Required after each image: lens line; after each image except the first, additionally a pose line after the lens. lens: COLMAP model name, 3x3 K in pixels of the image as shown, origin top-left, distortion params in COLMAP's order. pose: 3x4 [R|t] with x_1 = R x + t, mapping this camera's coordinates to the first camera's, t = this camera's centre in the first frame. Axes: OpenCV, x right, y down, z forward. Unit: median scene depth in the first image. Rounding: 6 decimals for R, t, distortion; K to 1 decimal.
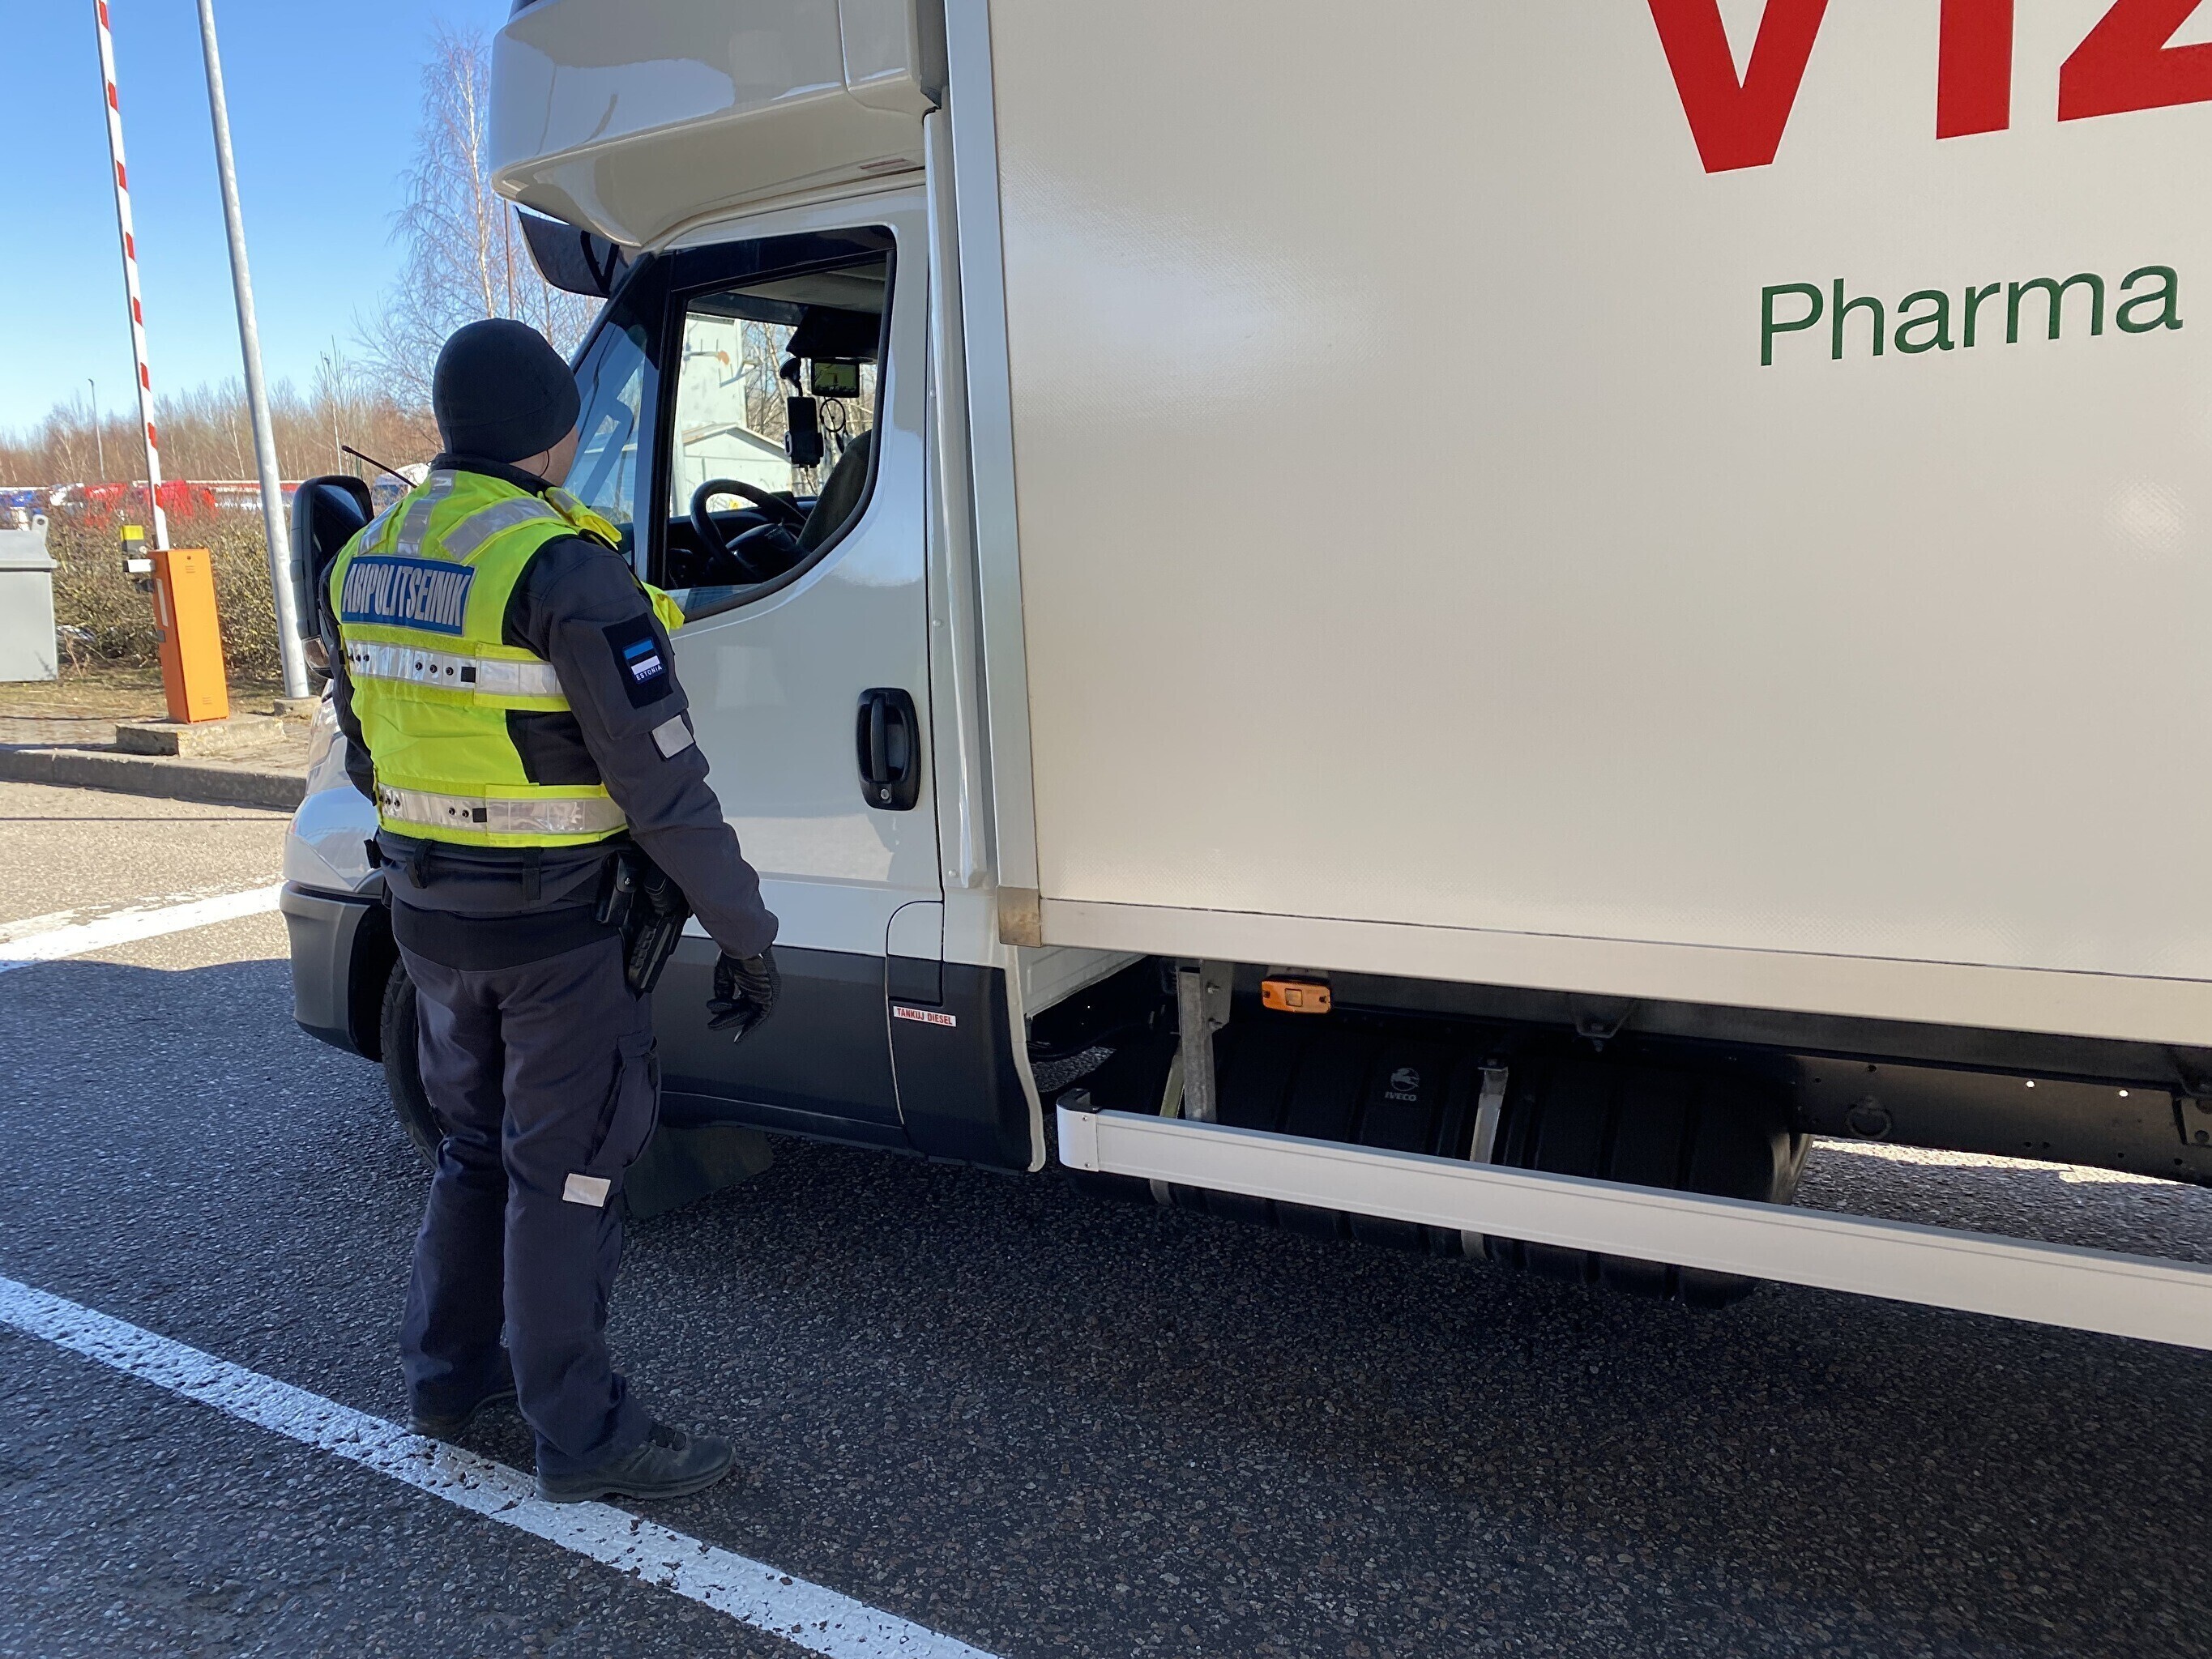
lens RADIAL K [[1705.3, 0, 1106.2], [0, 1705.3, 834.1], [0, 0, 1]] dist [0.047692, -0.042839]
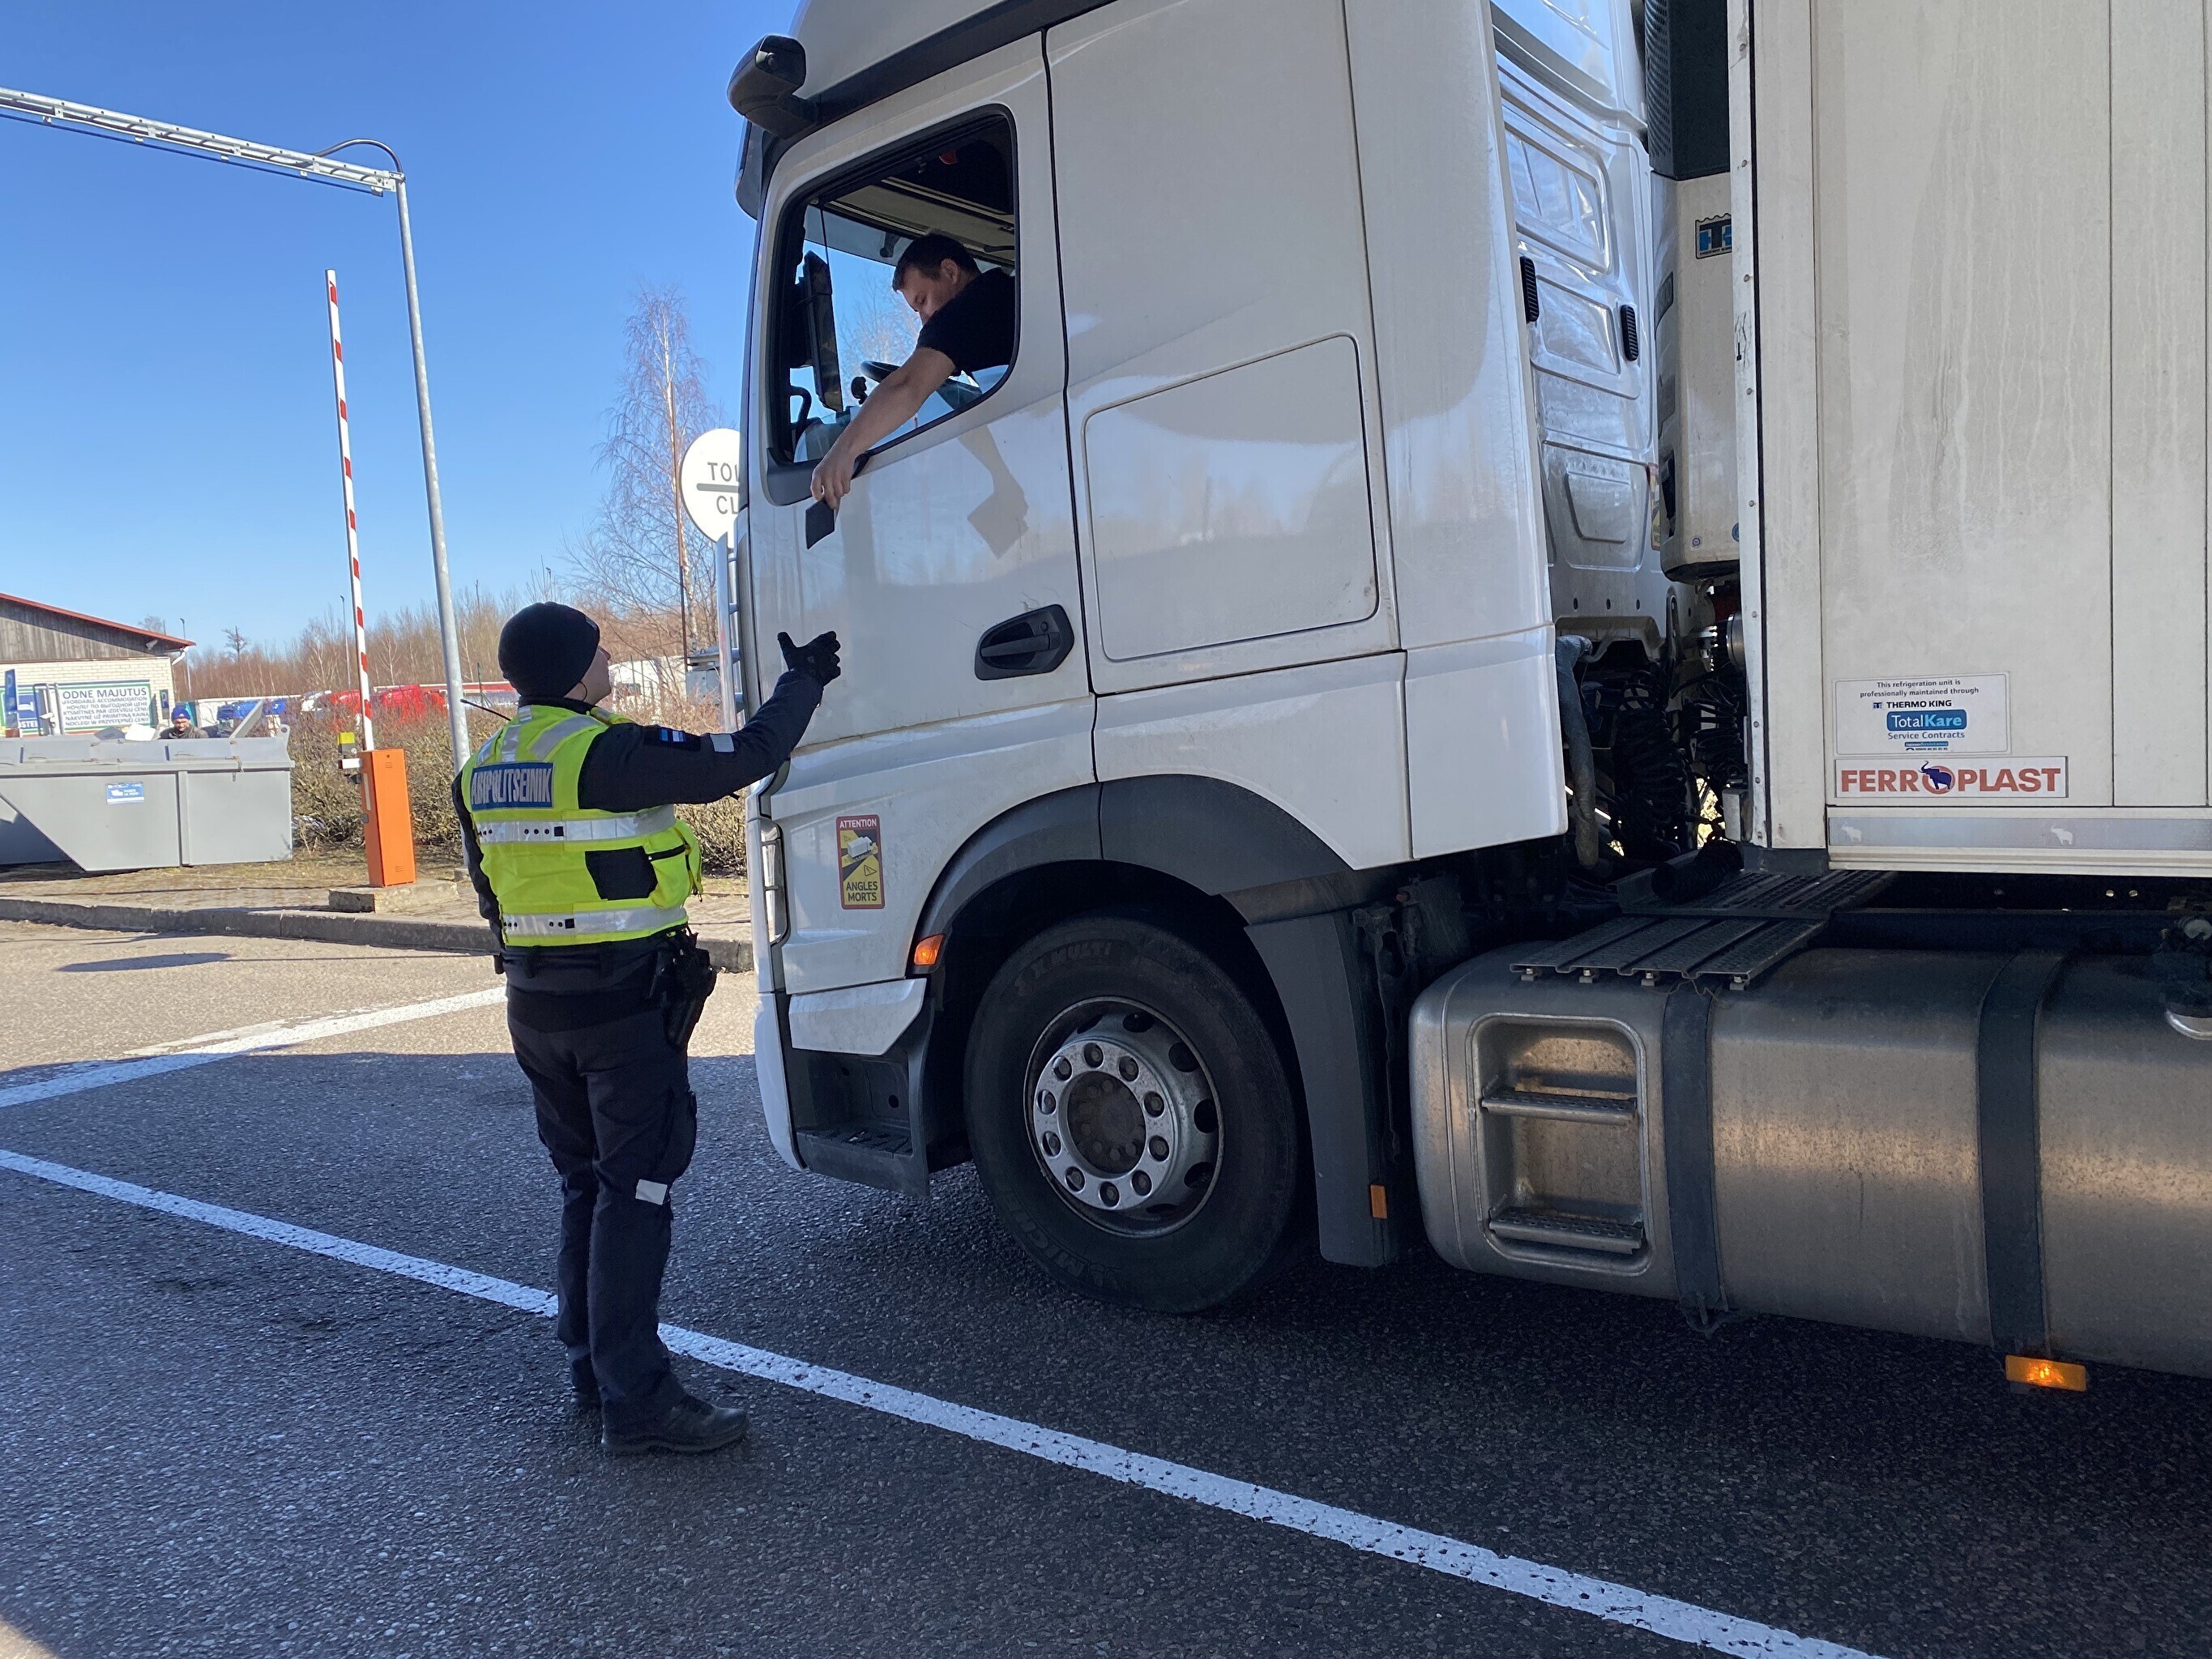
lens RADIAL K [[1705.3, 0, 1104.1], [0, 1705.3, 819.2], [0, 0, 1]] dist [0.047692, -0.042839]
pose [[0.993849, -0.025168, -0.107843, 0.122676], [0.013433, 0.994039, -0.108192, 0.028716], [0.109923, 0.106078, 0.988263, -0.180409]]
